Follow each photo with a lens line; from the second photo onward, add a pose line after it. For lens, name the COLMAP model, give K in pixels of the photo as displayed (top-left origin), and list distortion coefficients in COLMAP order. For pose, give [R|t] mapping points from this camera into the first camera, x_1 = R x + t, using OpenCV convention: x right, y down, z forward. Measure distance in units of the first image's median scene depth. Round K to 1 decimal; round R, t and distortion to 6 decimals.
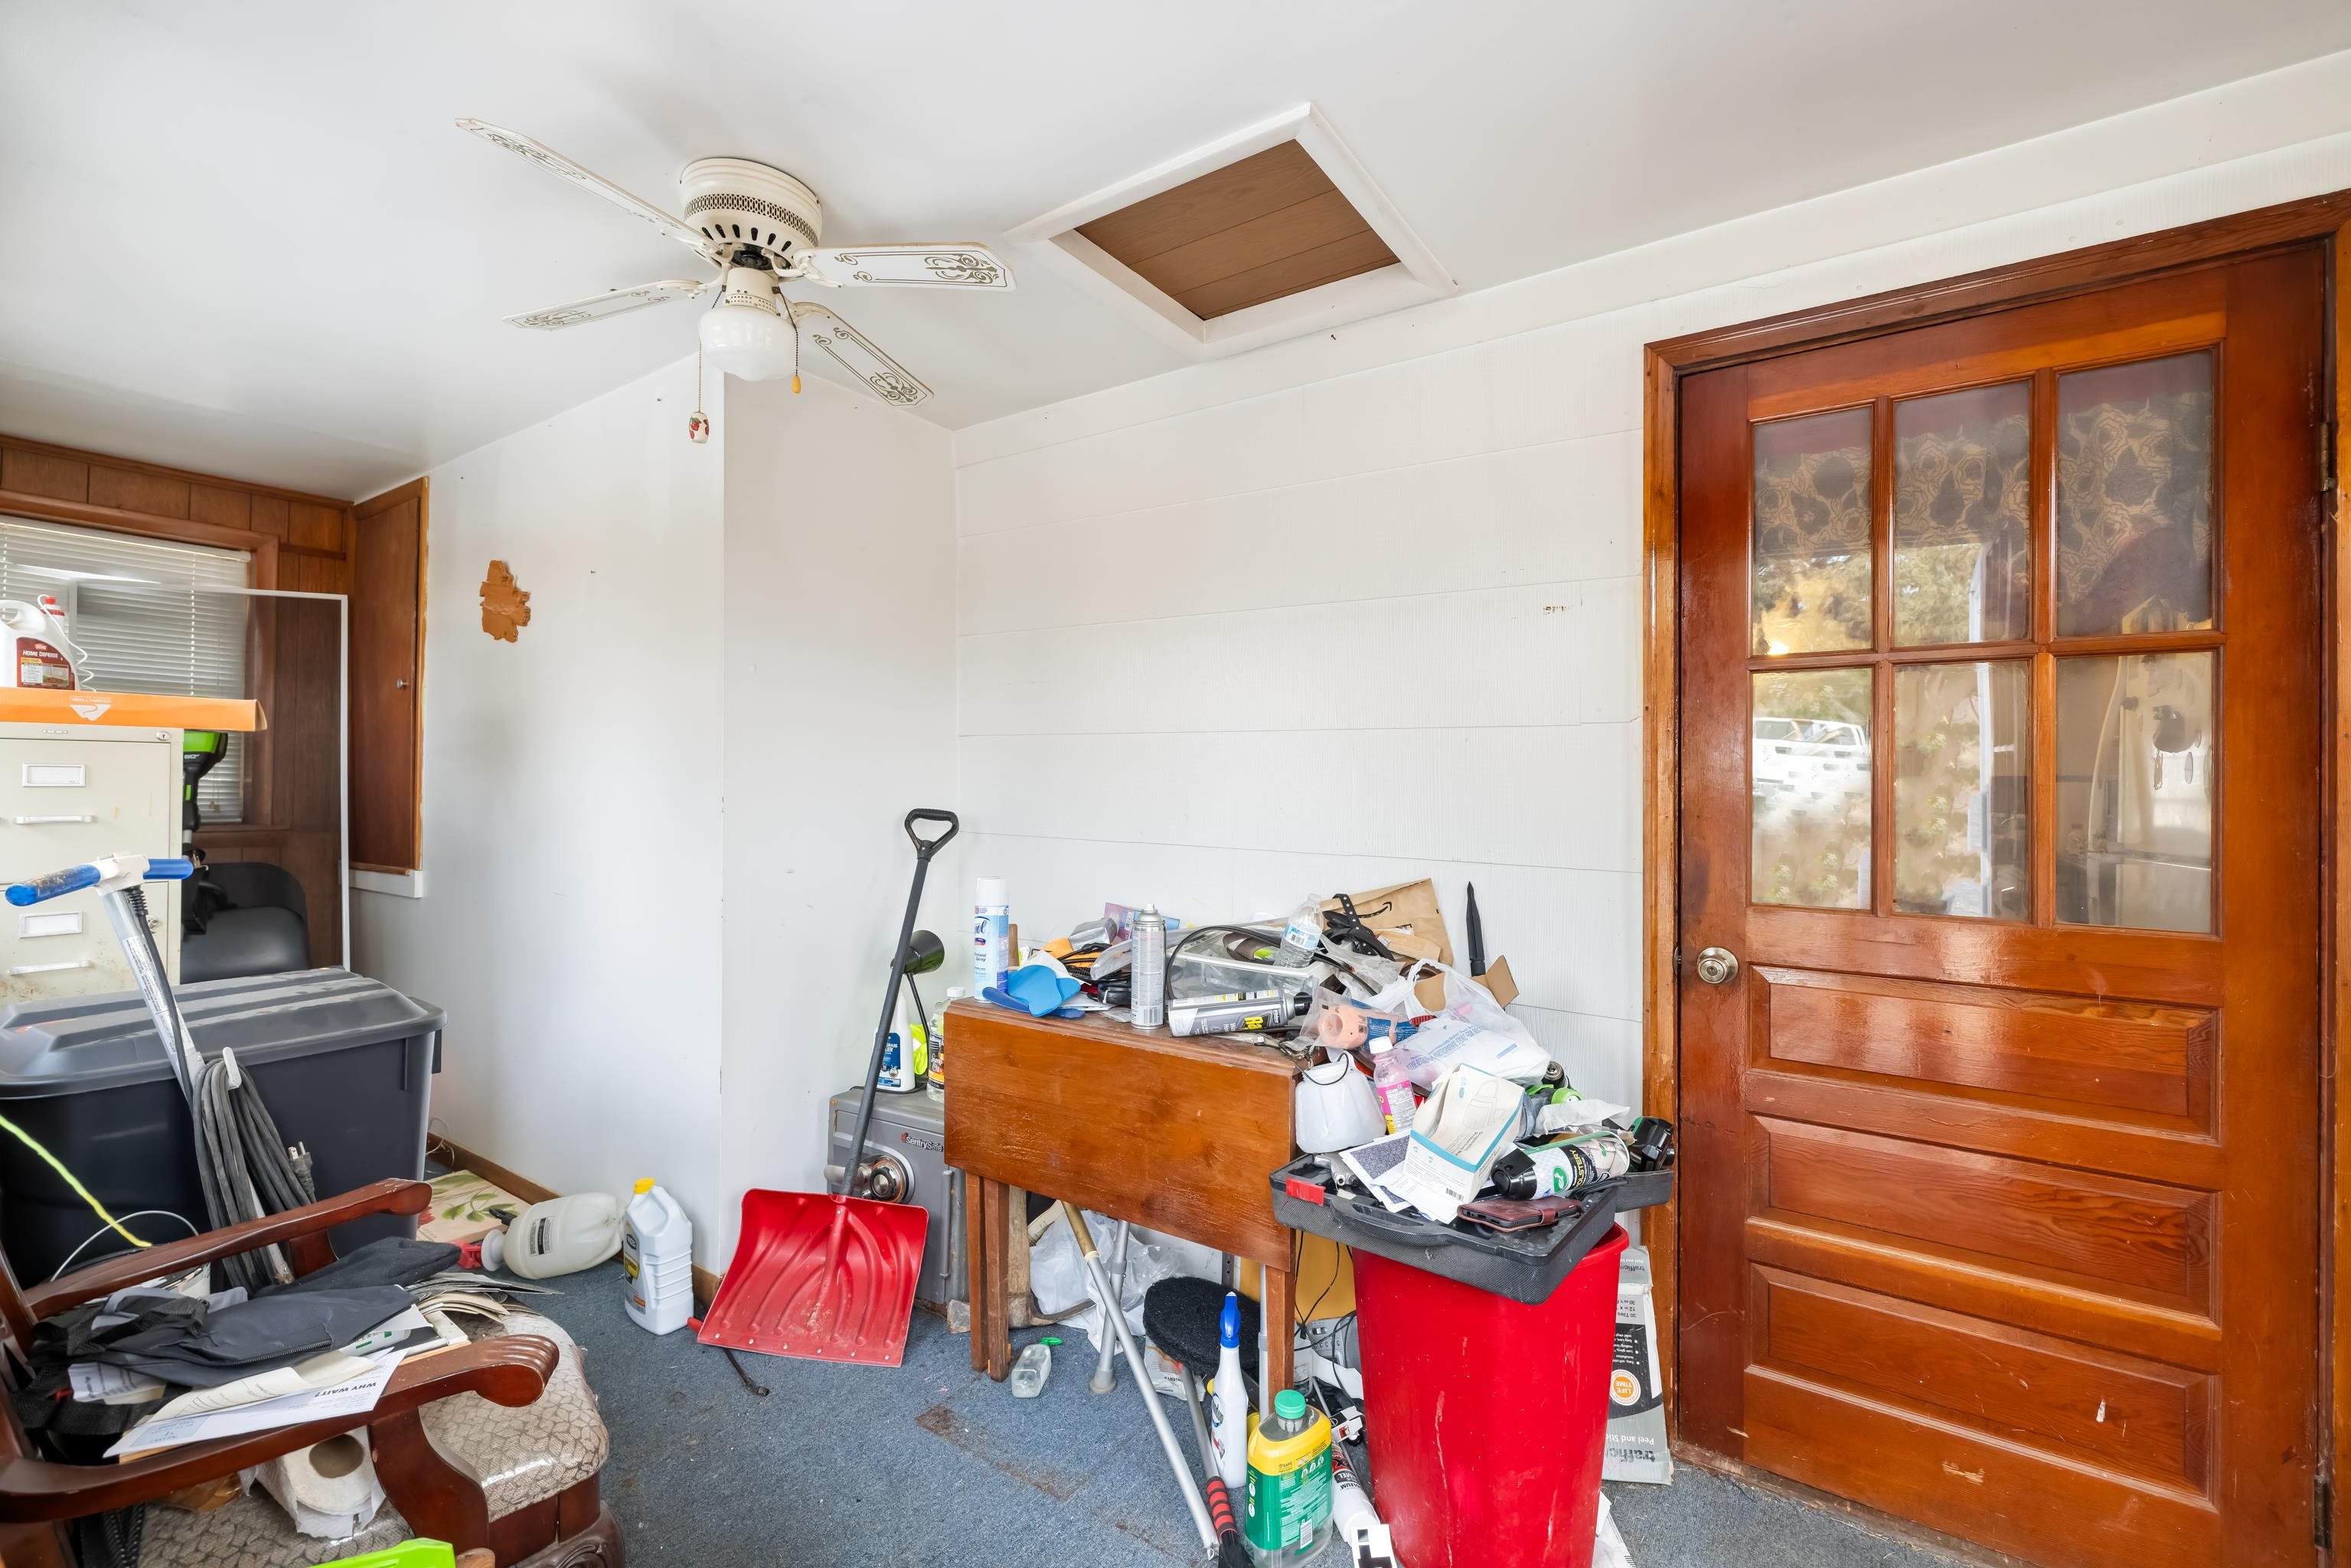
lens RADIAL K [[973.0, 0, 1182.4], [0, 973.0, 777.6], [0, 0, 1]] dist [-0.001301, 0.000403]
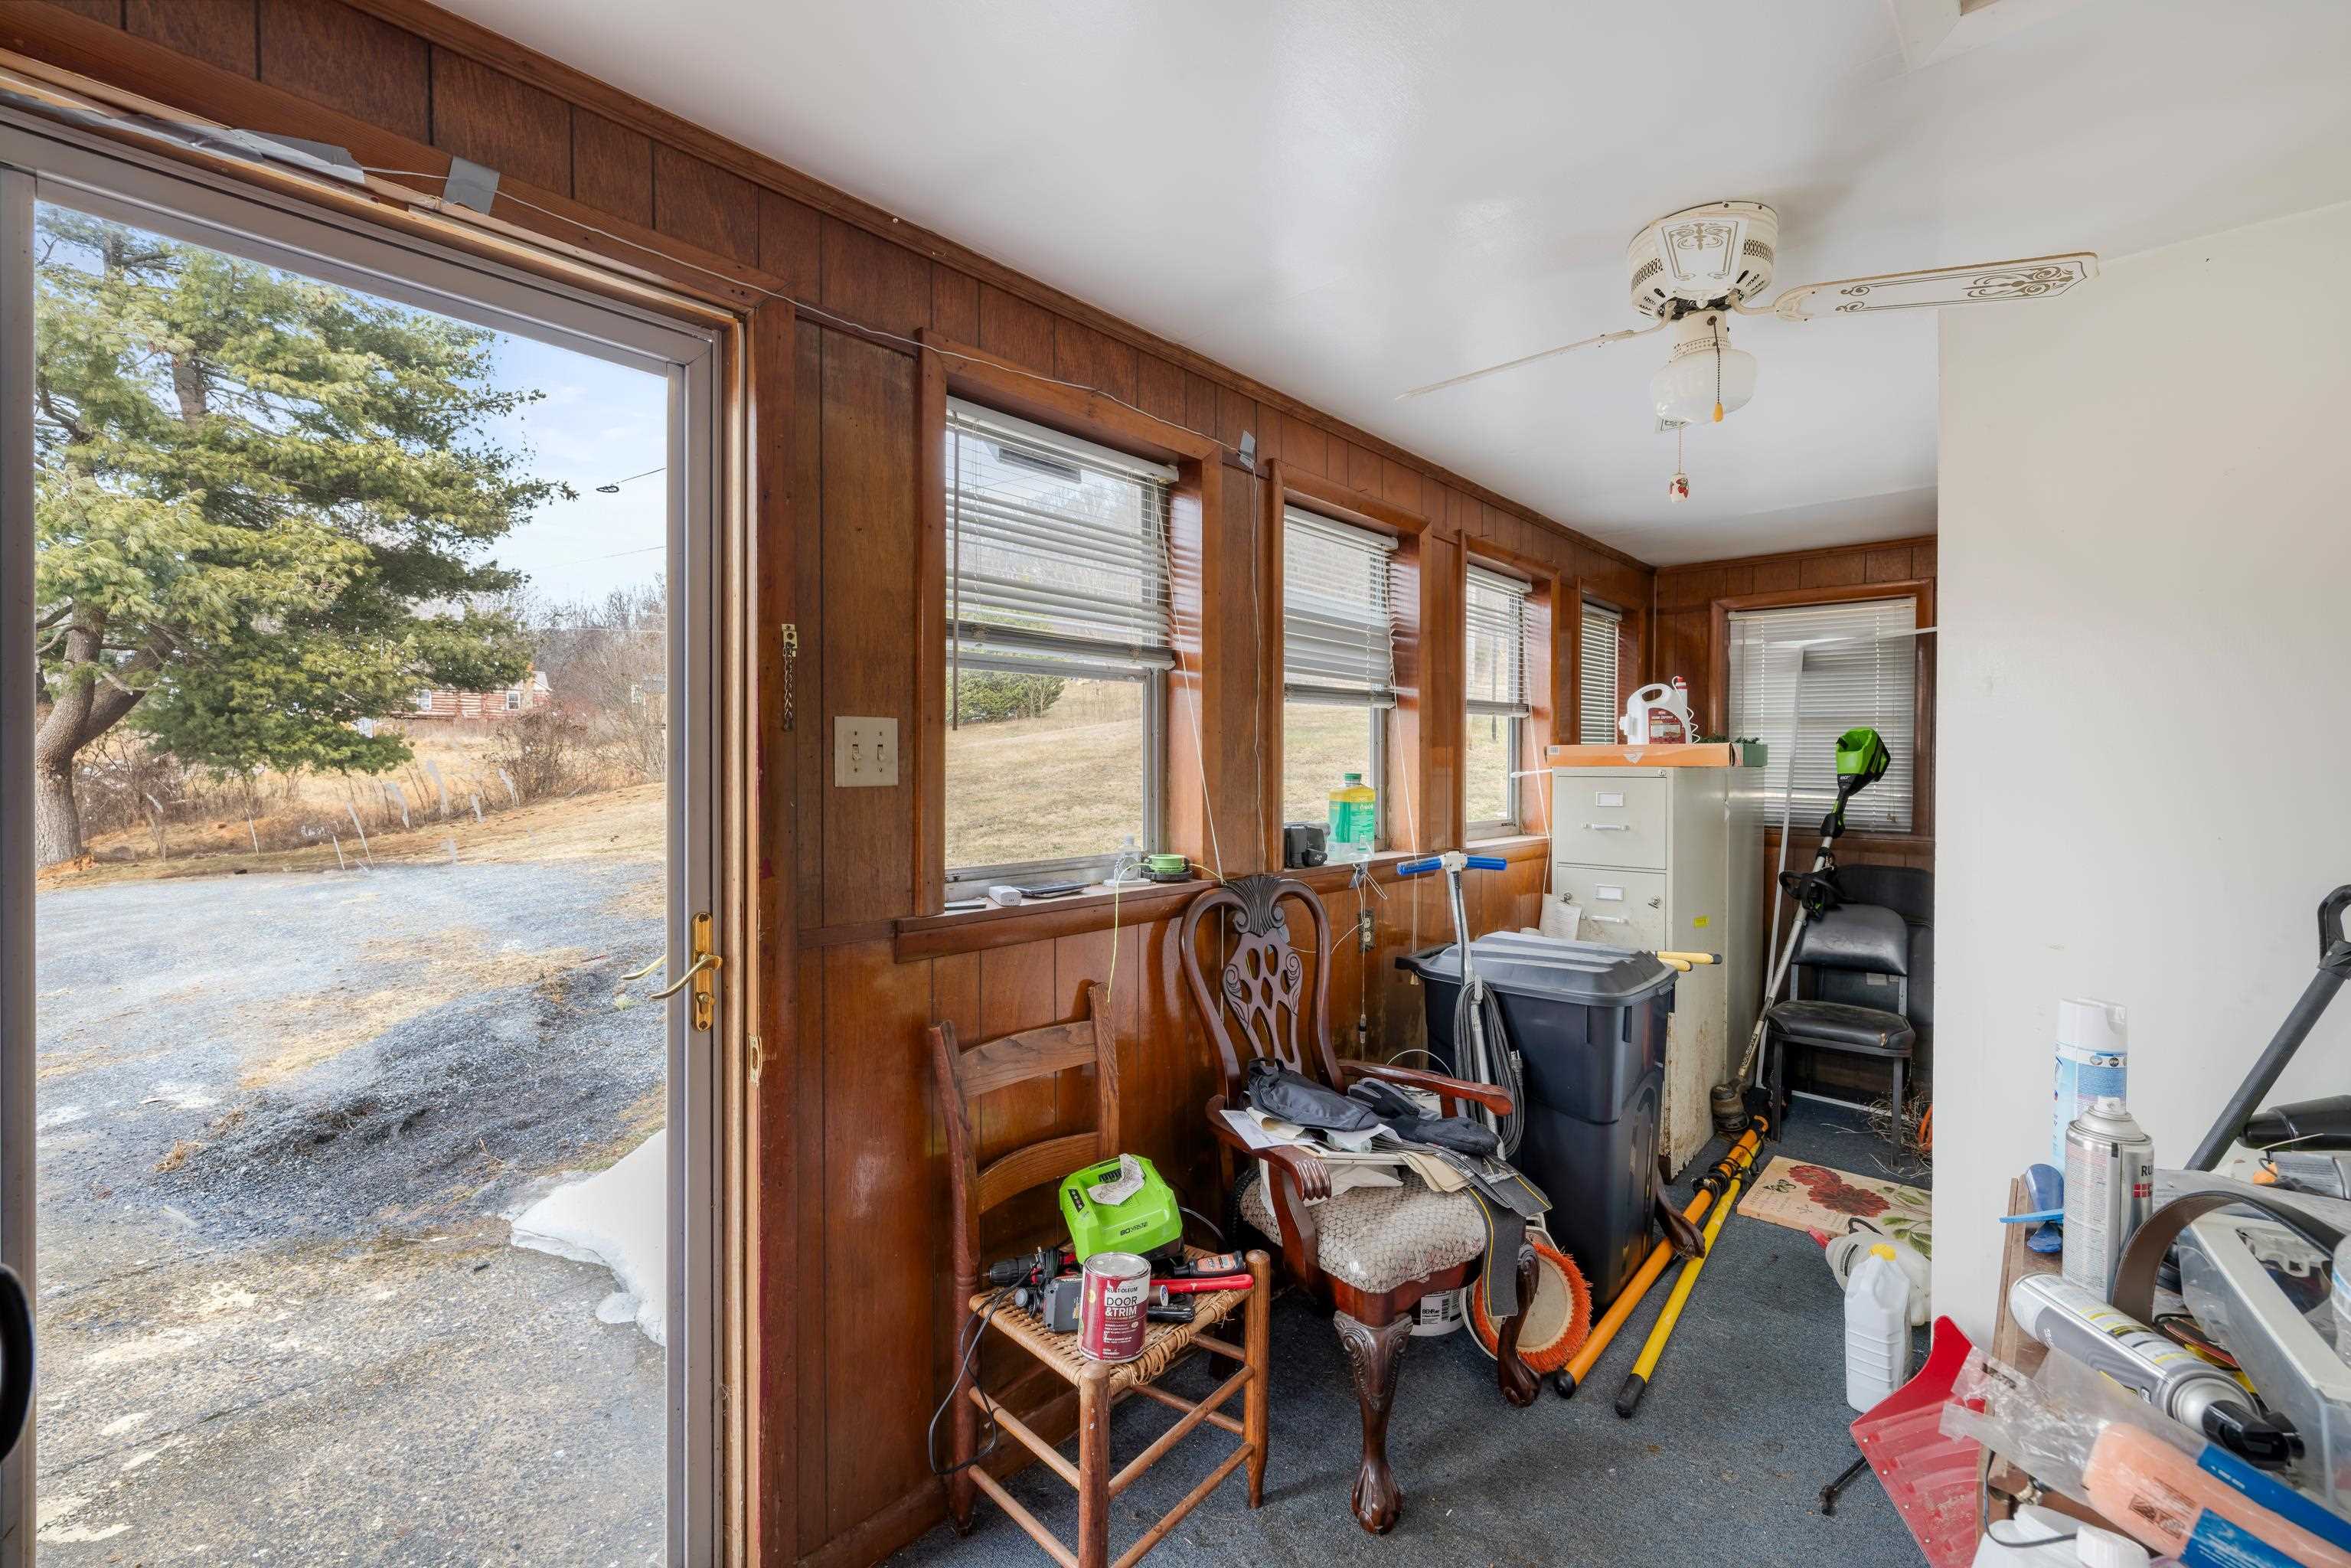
lens RADIAL K [[973.0, 0, 1182.4], [0, 973.0, 777.6], [0, 0, 1]] dist [-0.001301, 0.000403]
pose [[-0.177950, 0.015513, -0.983917, 0.504592], [0.002234, 0.999880, 0.015361, -0.058682], [0.984037, 0.000535, -0.177963, 0.537718]]
